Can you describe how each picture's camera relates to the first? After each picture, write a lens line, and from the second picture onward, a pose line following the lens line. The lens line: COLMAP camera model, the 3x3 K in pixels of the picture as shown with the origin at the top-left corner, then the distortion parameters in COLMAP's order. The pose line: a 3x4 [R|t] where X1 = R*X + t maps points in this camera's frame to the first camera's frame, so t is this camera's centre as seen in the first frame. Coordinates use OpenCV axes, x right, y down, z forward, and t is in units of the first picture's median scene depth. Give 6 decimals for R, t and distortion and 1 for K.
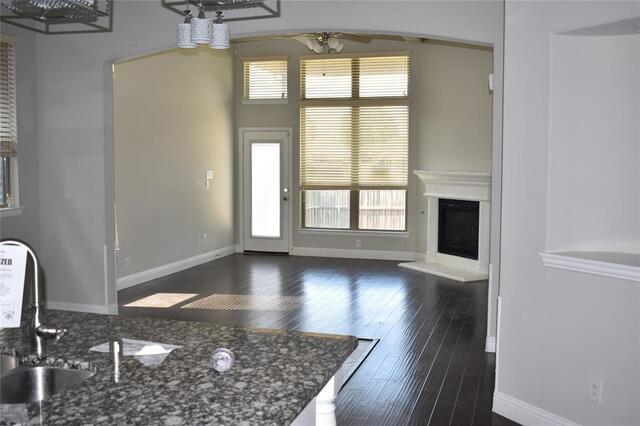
lens RADIAL K [[673.6, 0, 322.2], [0, 673.6, 213.3], [0, 0, 1]] dist [-0.051406, 0.000000]
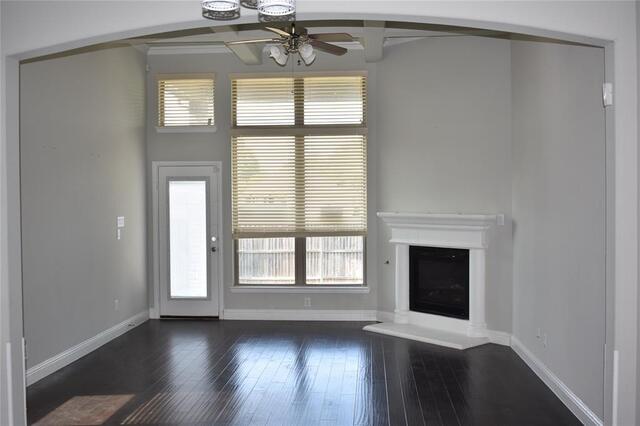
lens RADIAL K [[673.6, 0, 318.7], [0, 673.6, 209.6], [0, 0, 1]] dist [-0.051406, 0.000000]
pose [[0.978239, -0.014659, 0.206961, -0.100647], [0.026891, 0.998045, -0.056414, -0.021055], [-0.205730, 0.060751, 0.976721, 0.193427]]
